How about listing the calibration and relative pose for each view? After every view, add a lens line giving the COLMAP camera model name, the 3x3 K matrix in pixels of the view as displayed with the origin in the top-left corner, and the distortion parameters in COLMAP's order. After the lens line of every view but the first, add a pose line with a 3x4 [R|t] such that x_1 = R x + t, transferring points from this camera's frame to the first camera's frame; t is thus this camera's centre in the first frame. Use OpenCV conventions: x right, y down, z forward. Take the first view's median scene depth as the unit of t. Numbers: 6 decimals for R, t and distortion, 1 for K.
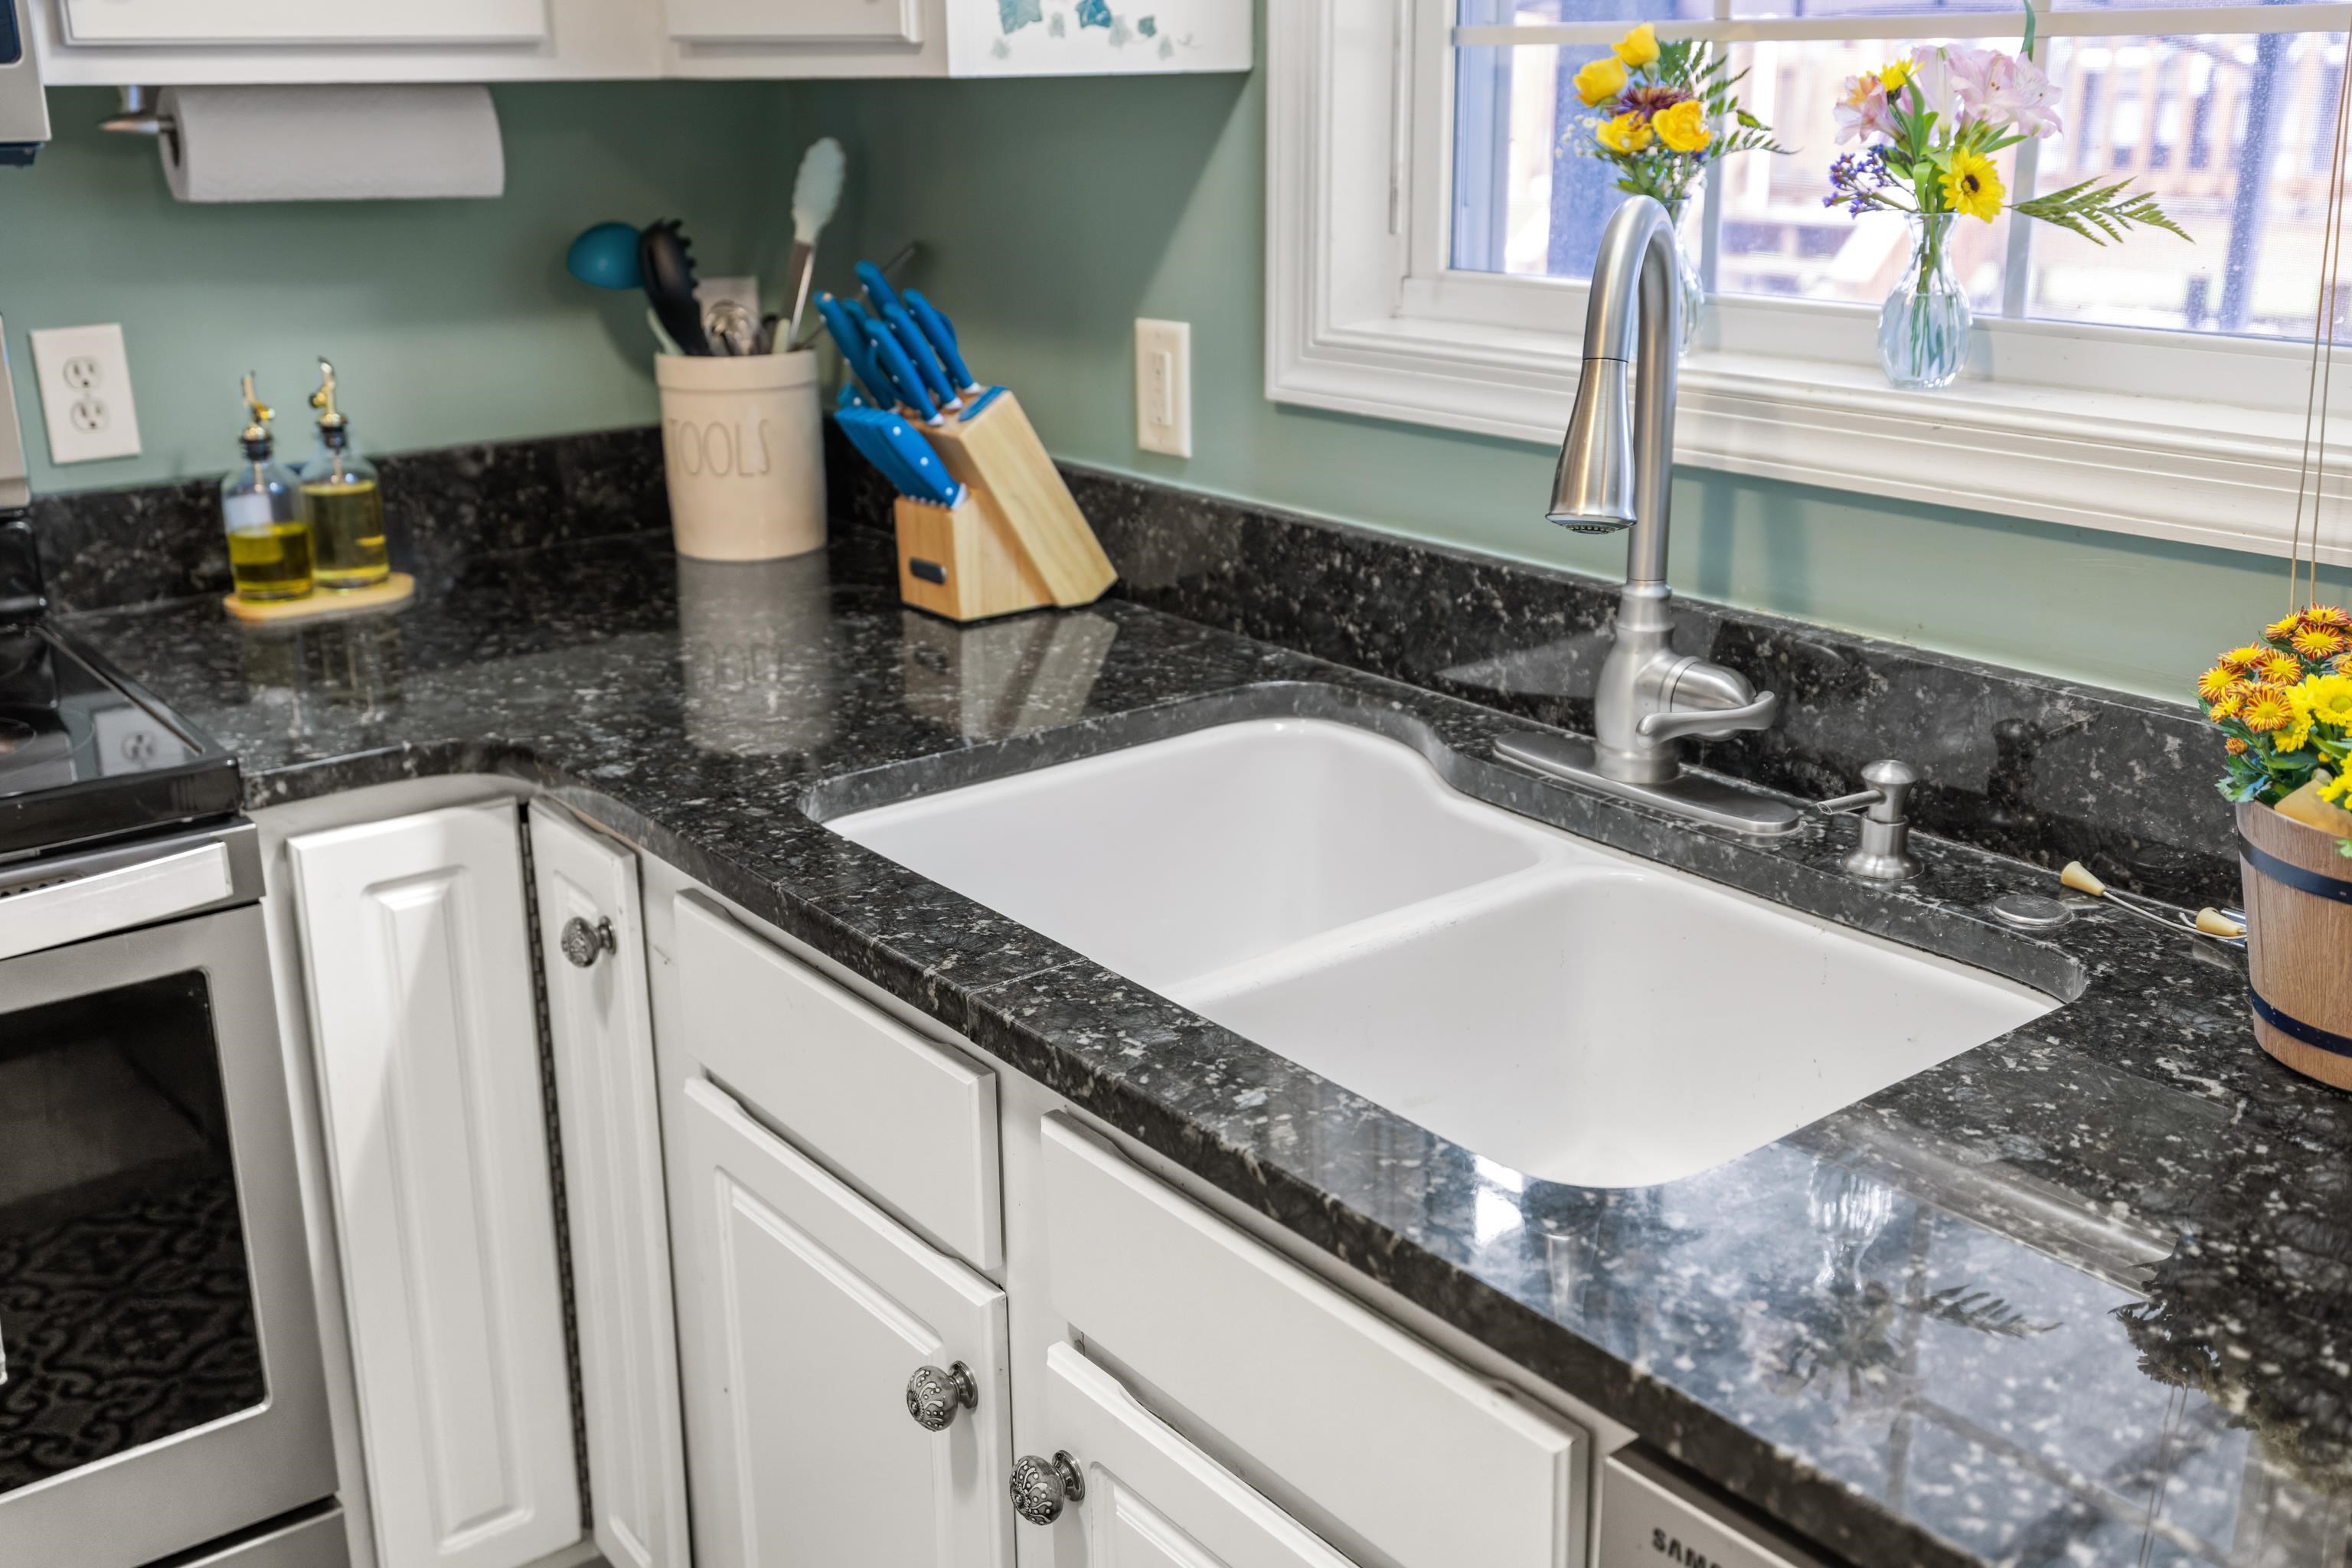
lens RADIAL K [[2277.3, 0, 1176.0], [0, 2277.3, 784.0], [0, 0, 1]] dist [0.002338, 0.012362]
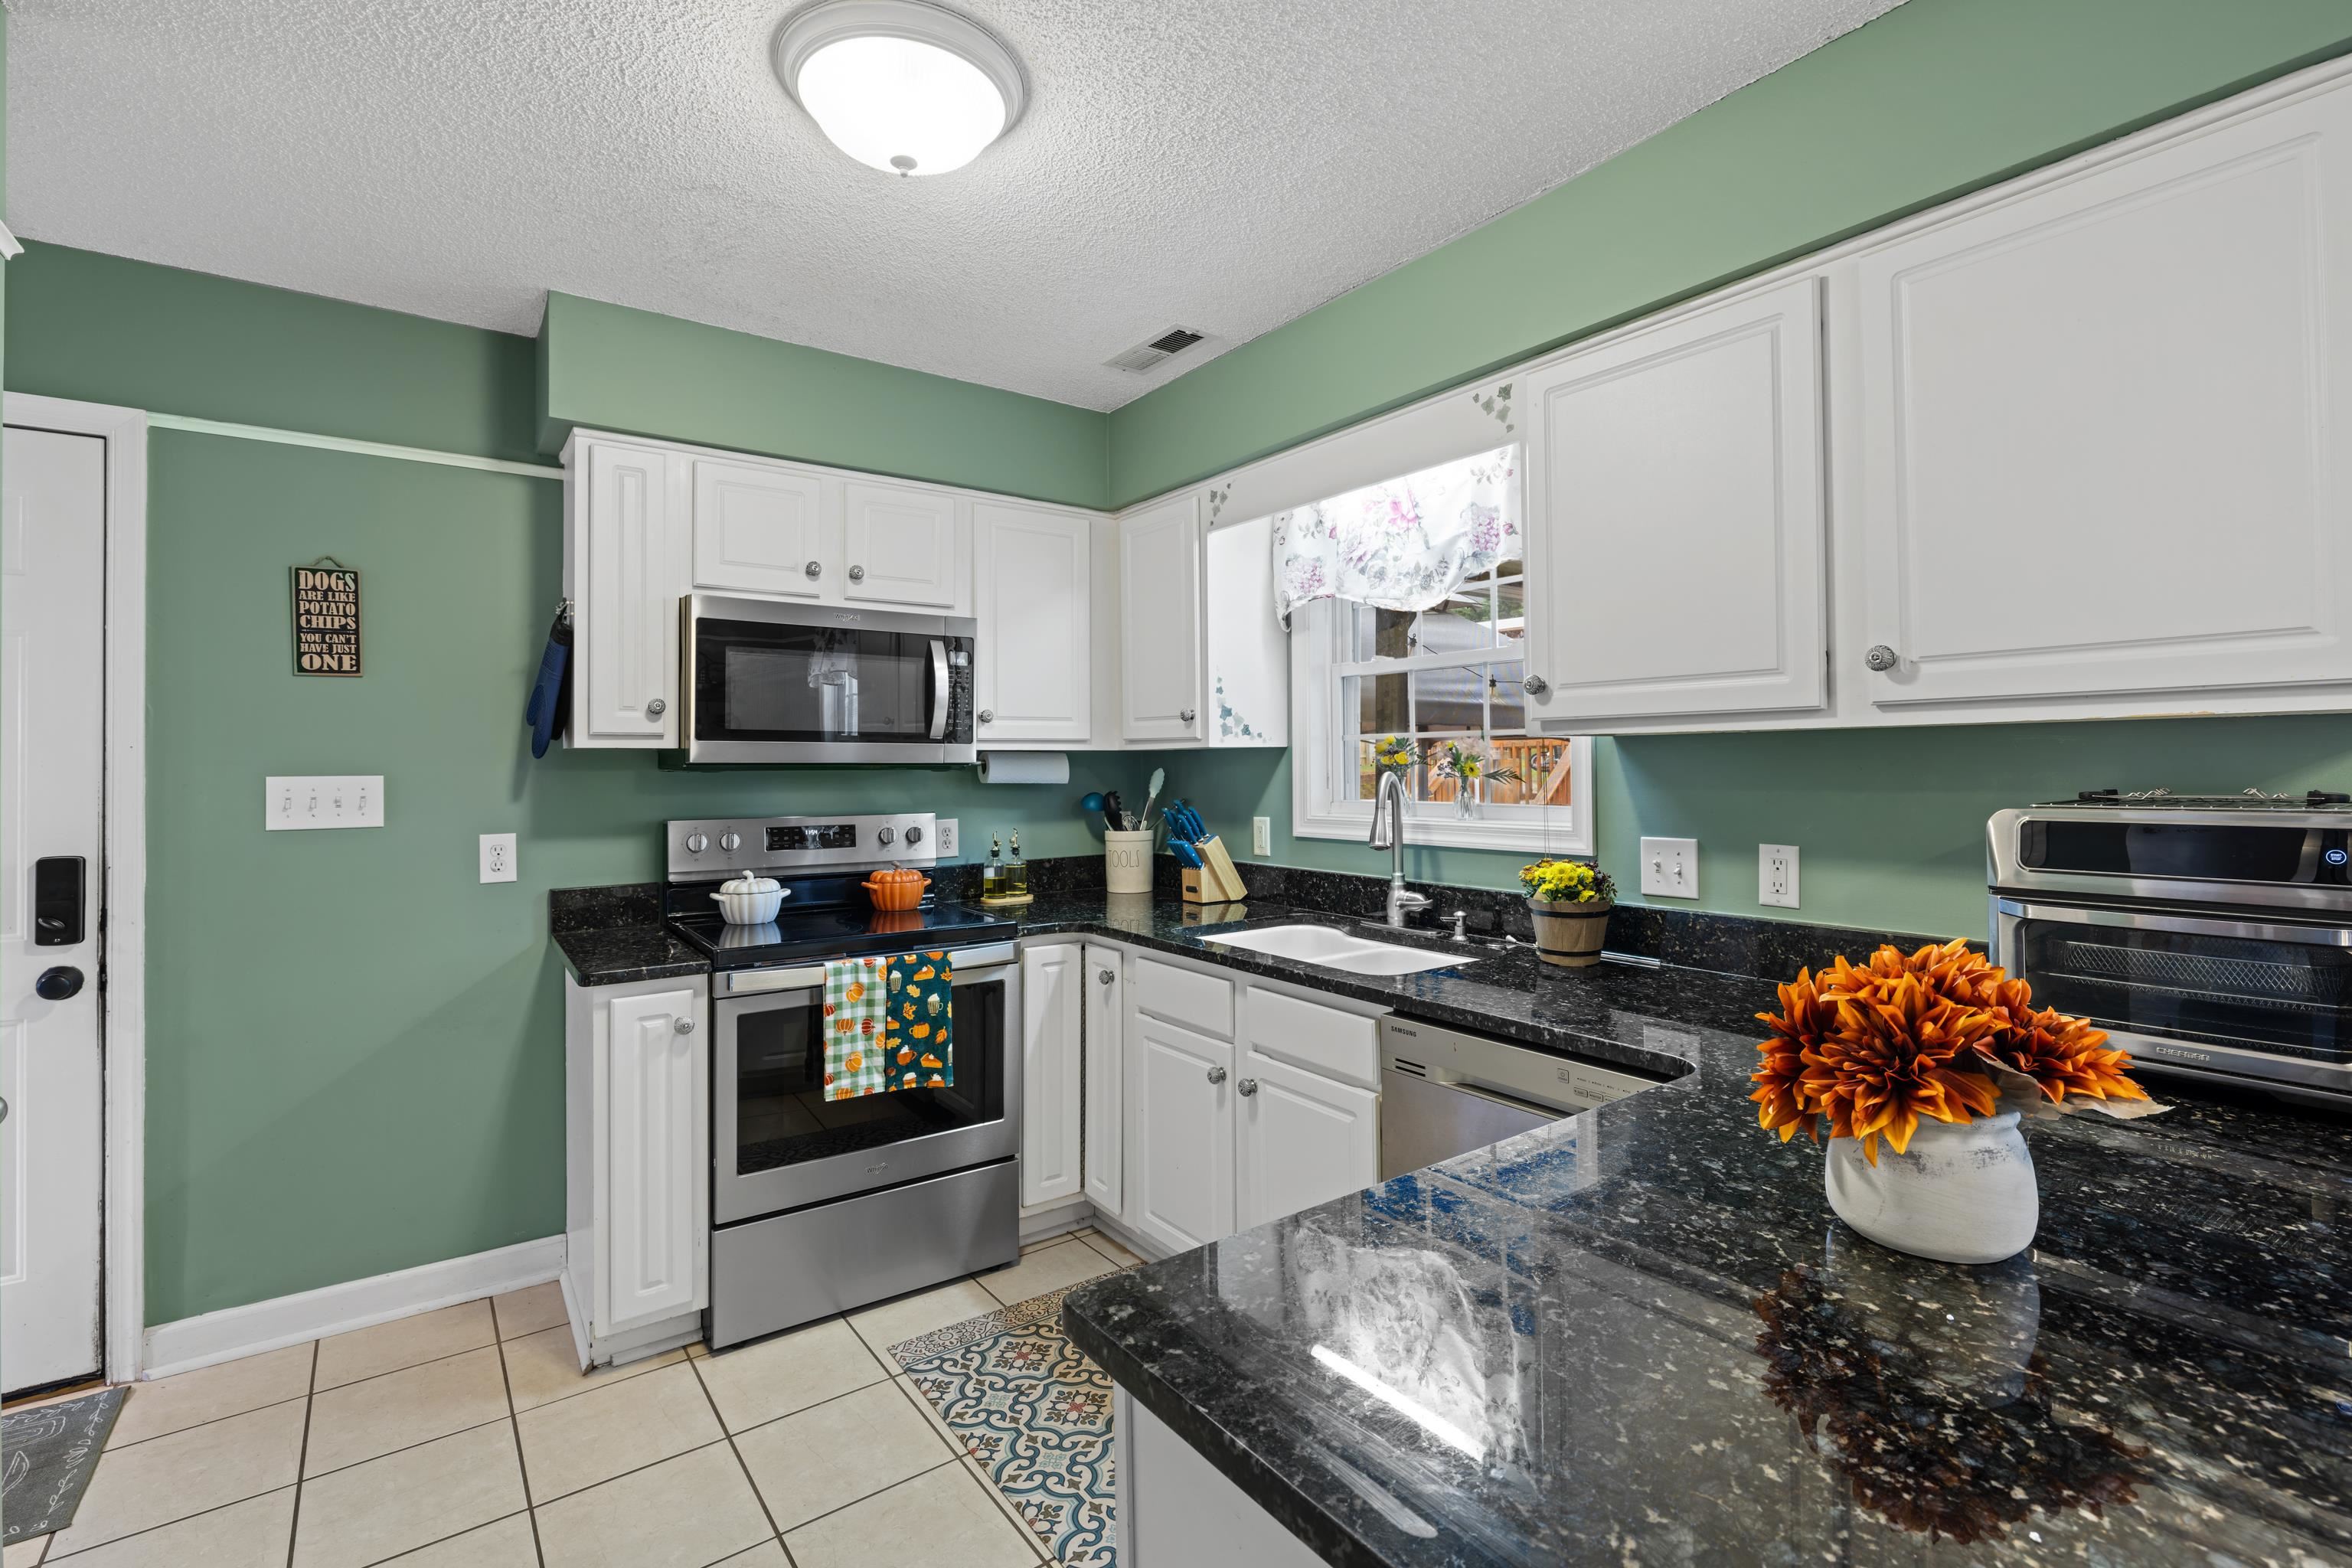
lens RADIAL K [[1081.7, 0, 1180.3], [0, 1081.7, 756.7], [0, 0, 1]] dist [-0.000304, -0.000007]
pose [[0.999100, 0.001564, -0.042387, -0.062182], [-0.014686, 0.950269, -0.311085, 0.230478], [0.039793, 0.311427, 0.949436, -0.613718]]
